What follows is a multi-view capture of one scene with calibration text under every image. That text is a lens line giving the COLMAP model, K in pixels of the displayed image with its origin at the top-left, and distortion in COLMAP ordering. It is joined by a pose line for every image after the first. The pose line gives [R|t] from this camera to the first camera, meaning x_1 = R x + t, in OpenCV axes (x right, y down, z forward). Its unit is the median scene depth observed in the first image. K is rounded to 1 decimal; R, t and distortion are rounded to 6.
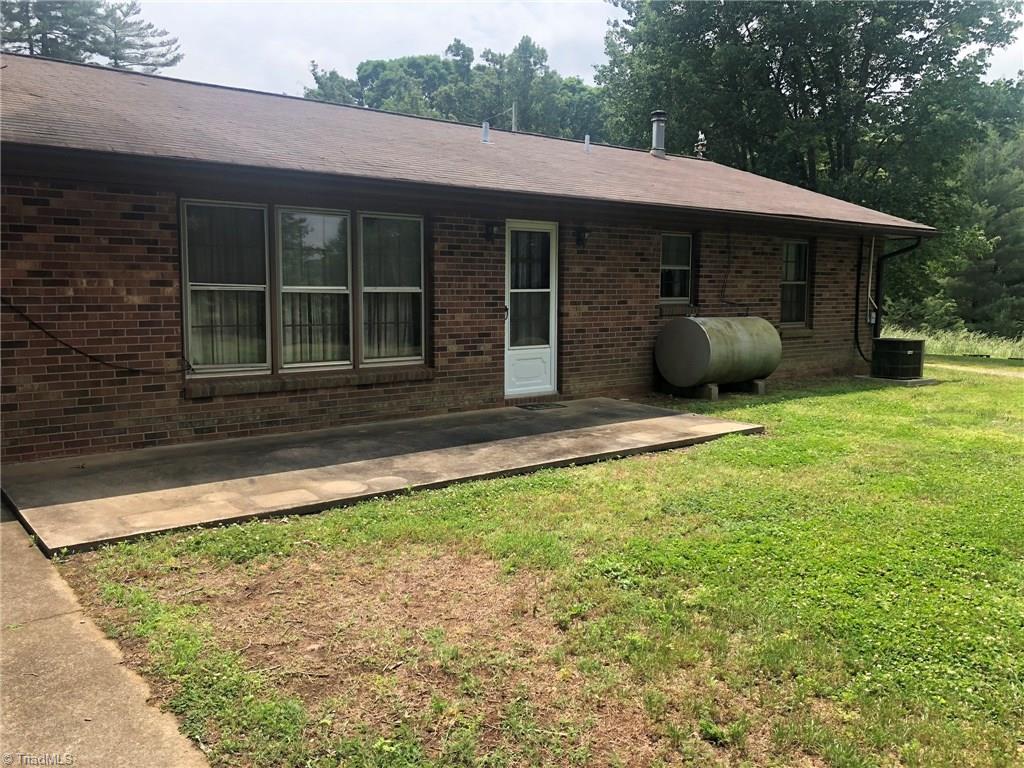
lens RADIAL K [[845.2, 0, 512.0], [0, 845.2, 384.0], [0, 0, 1]] dist [0.071281, -0.088555]
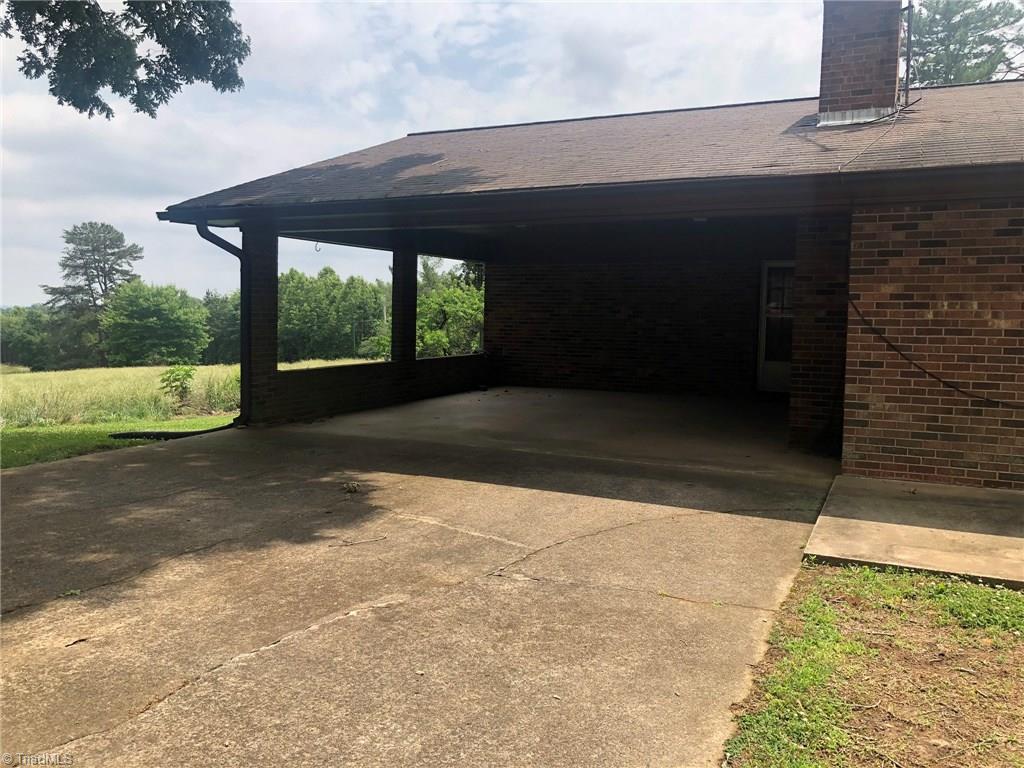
lens RADIAL K [[845.2, 0, 512.0], [0, 845.2, 384.0], [0, 0, 1]] dist [0.071281, -0.088555]
pose [[0.424014, 0.074156, -0.902615, 0.176764], [-0.114677, 0.993016, 0.027712, -0.000870], [0.898366, 0.091759, 0.429557, 0.157047]]
